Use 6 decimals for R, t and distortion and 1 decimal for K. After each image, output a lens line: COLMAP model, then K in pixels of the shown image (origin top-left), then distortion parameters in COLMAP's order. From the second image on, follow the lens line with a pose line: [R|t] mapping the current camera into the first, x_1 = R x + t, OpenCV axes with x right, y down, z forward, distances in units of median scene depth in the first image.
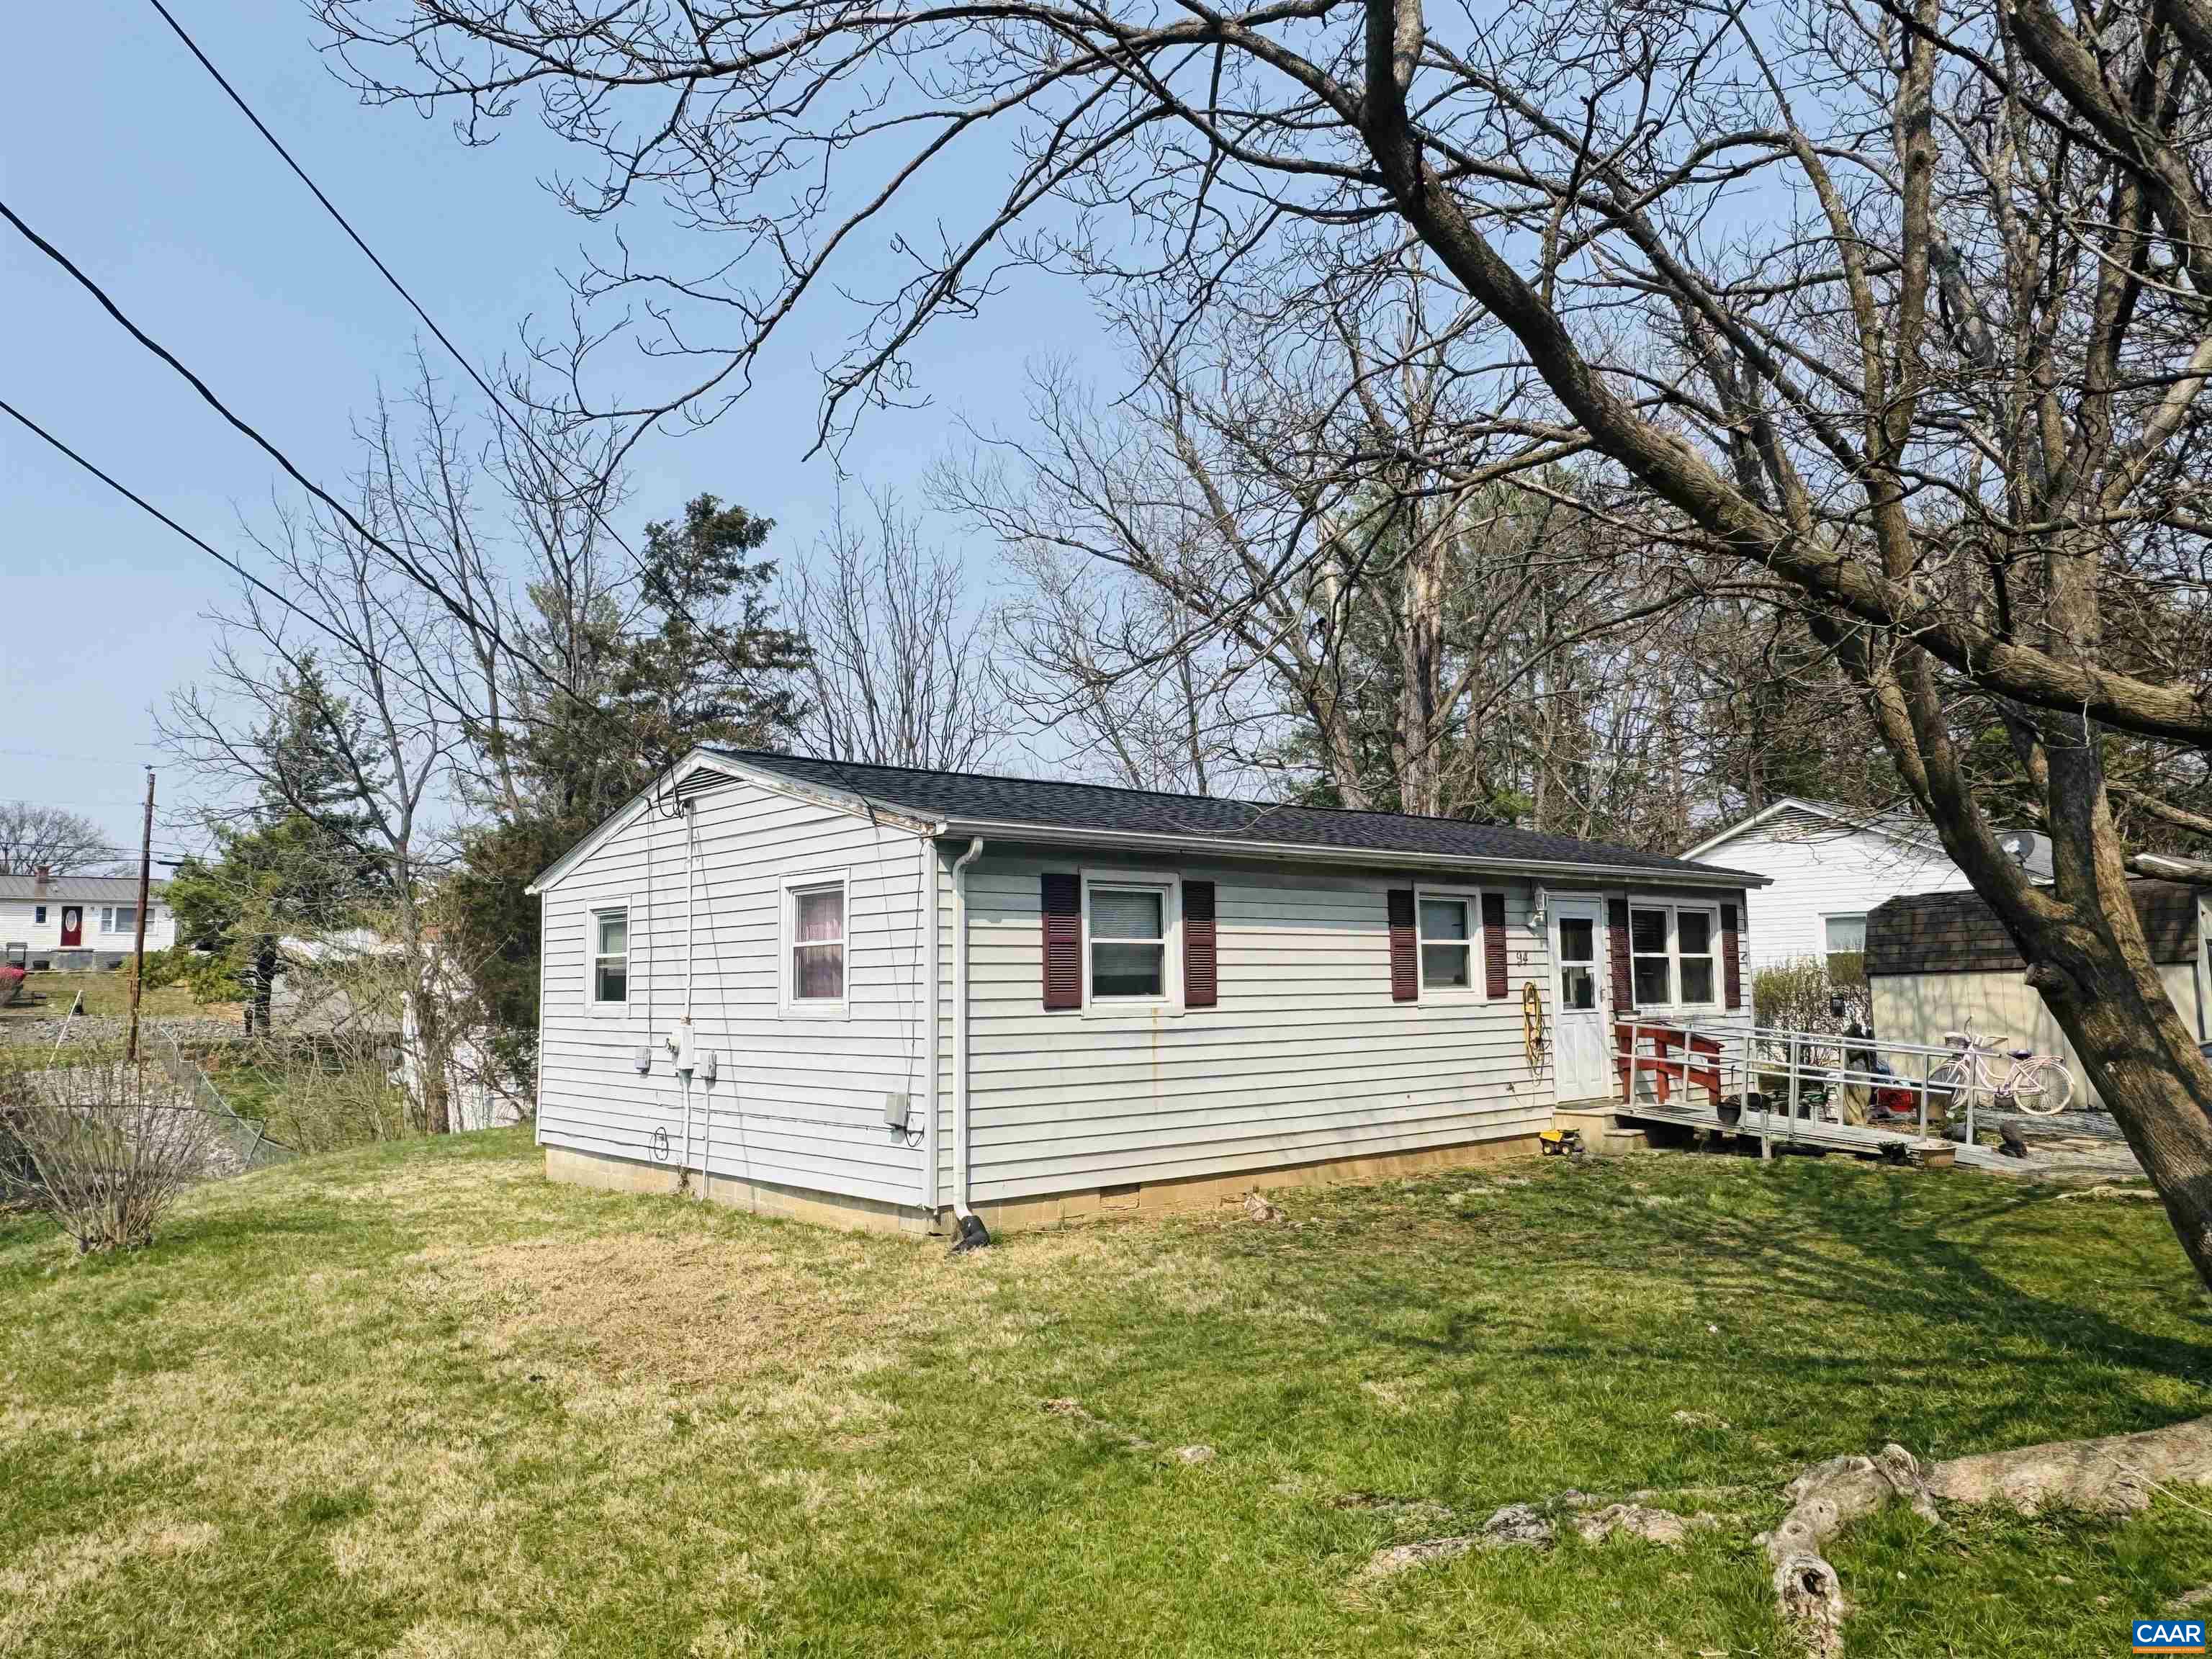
lens RADIAL K [[1586.5, 0, 1114.9], [0, 1586.5, 845.0], [0, 0, 1]] dist [0.031201, -0.043646]
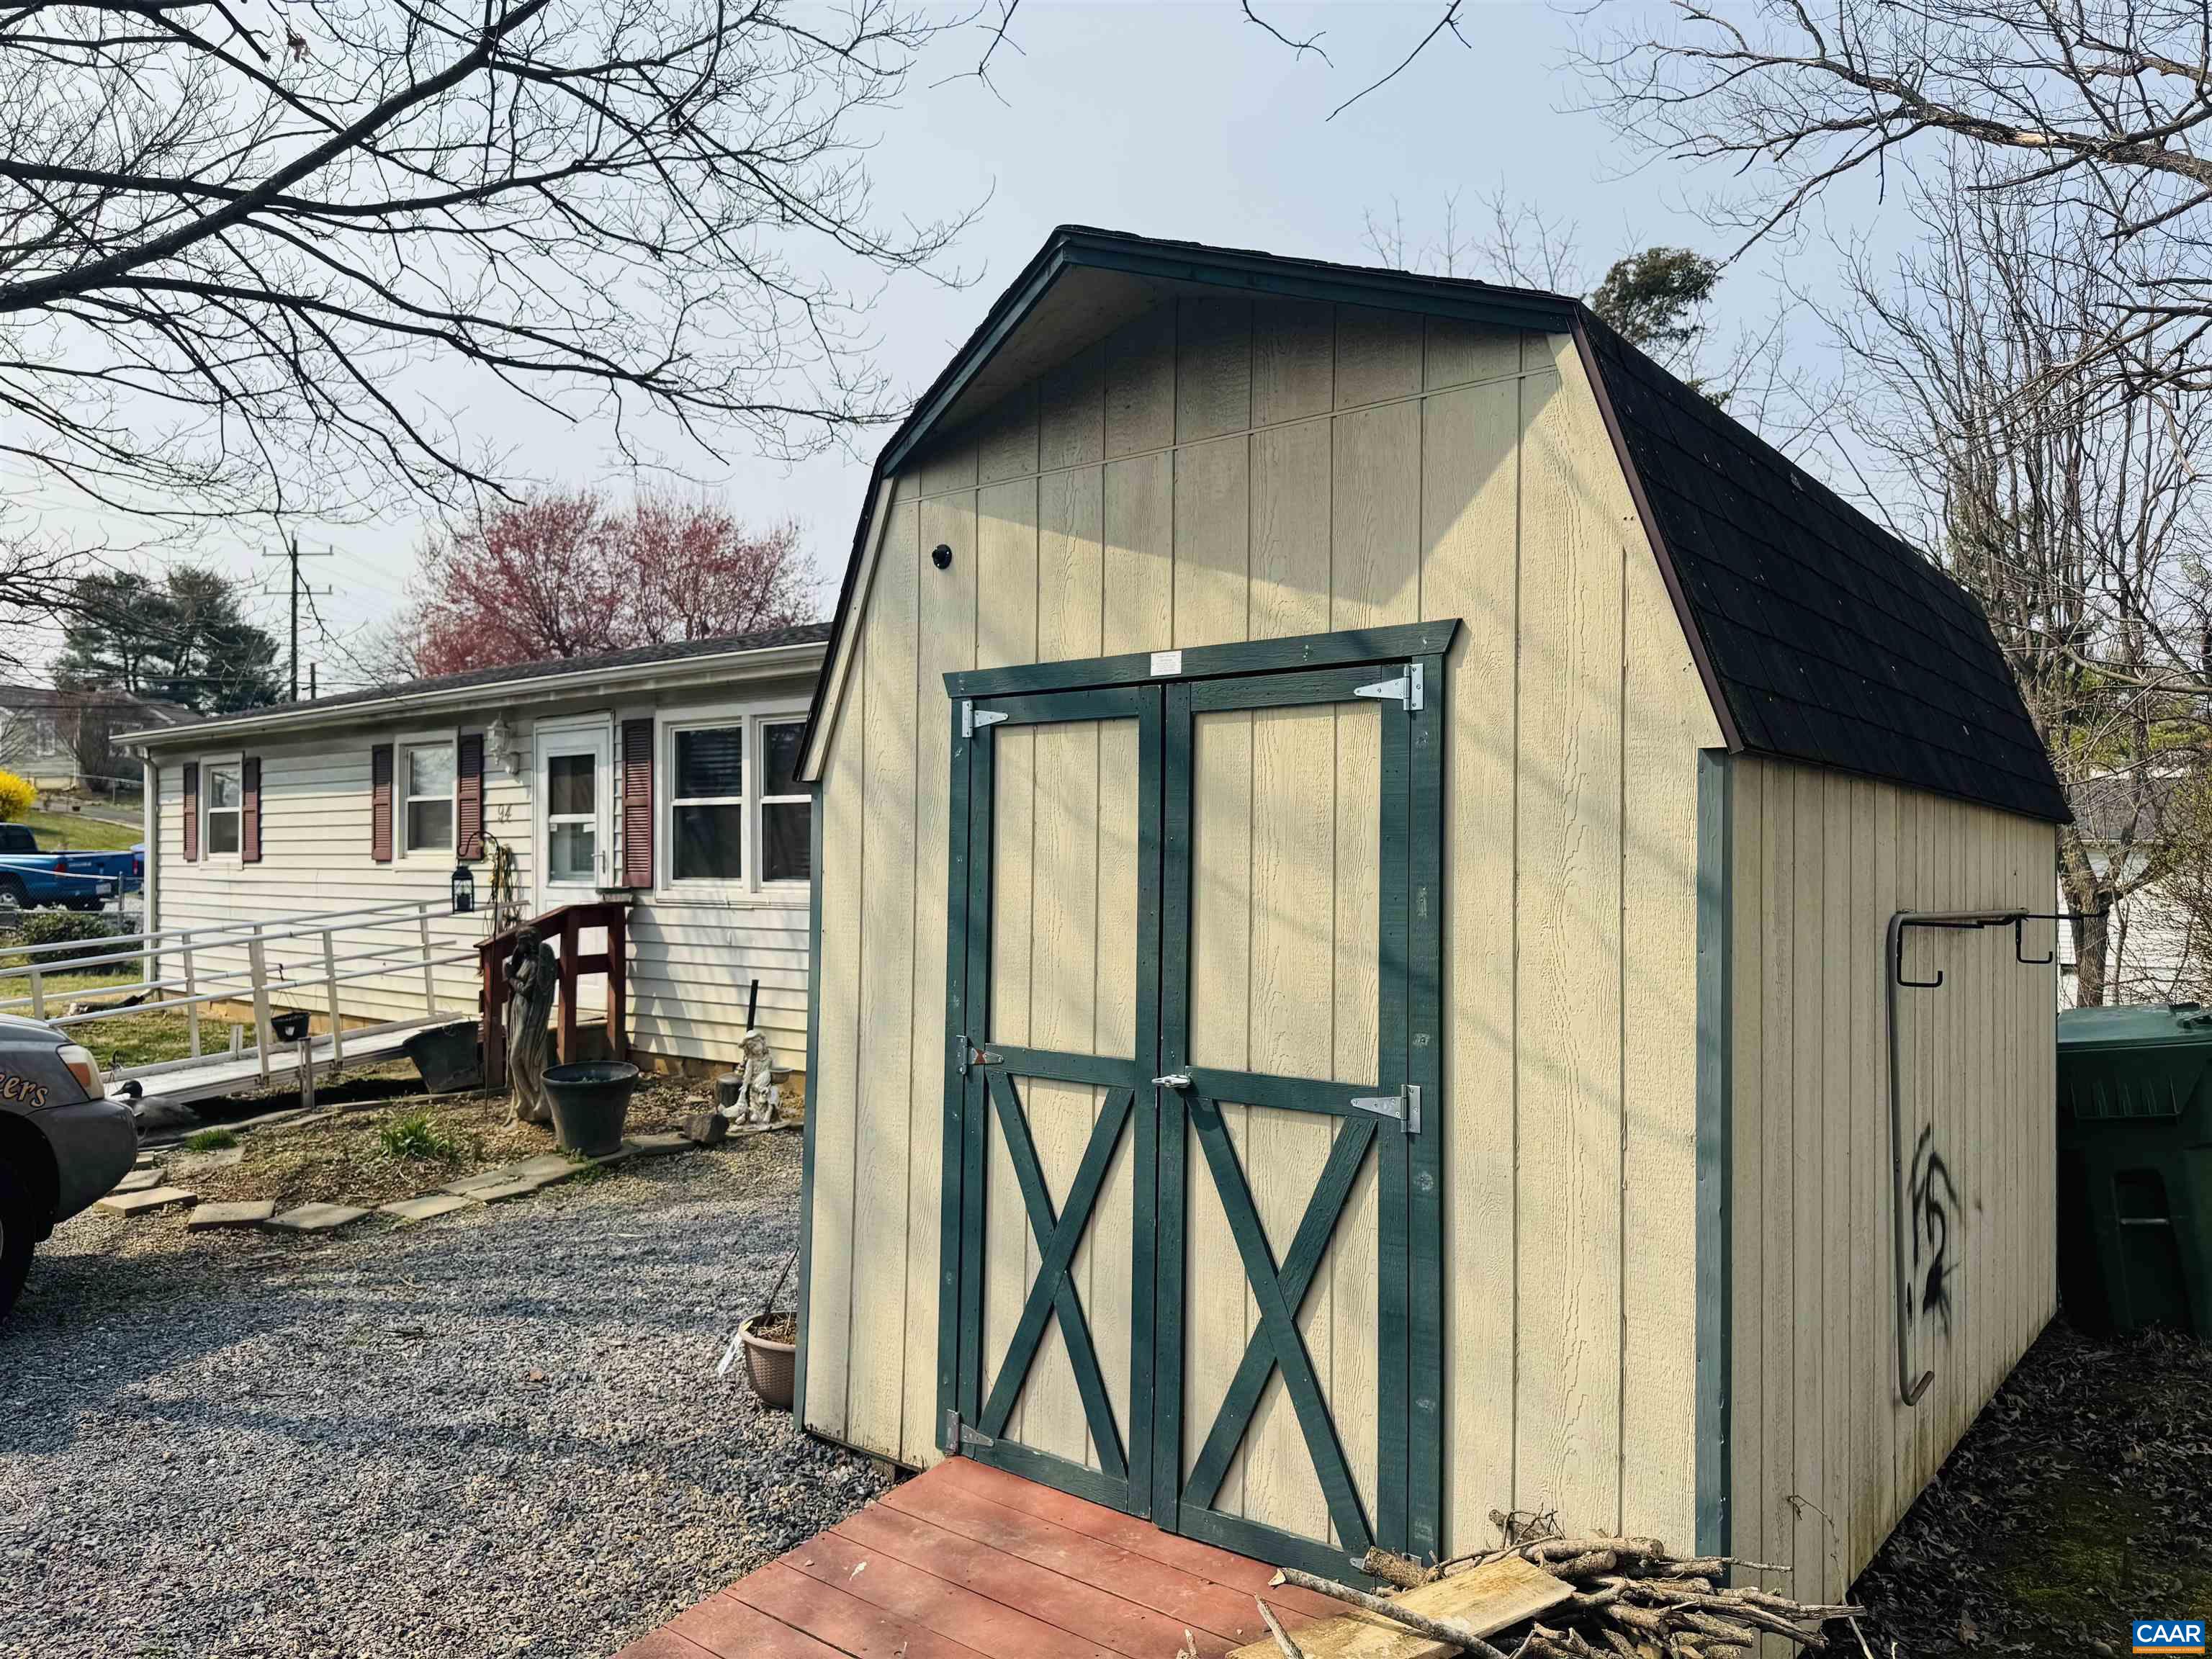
lens RADIAL K [[1586.5, 0, 1118.9], [0, 1586.5, 836.9], [0, 0, 1]] dist [0.031201, -0.043646]
pose [[0.156379, 0.017329, -0.987545, 1.144124], [0.100043, 0.994426, 0.033292, 0.091902], [0.982617, -0.104003, 0.153773, 1.243370]]
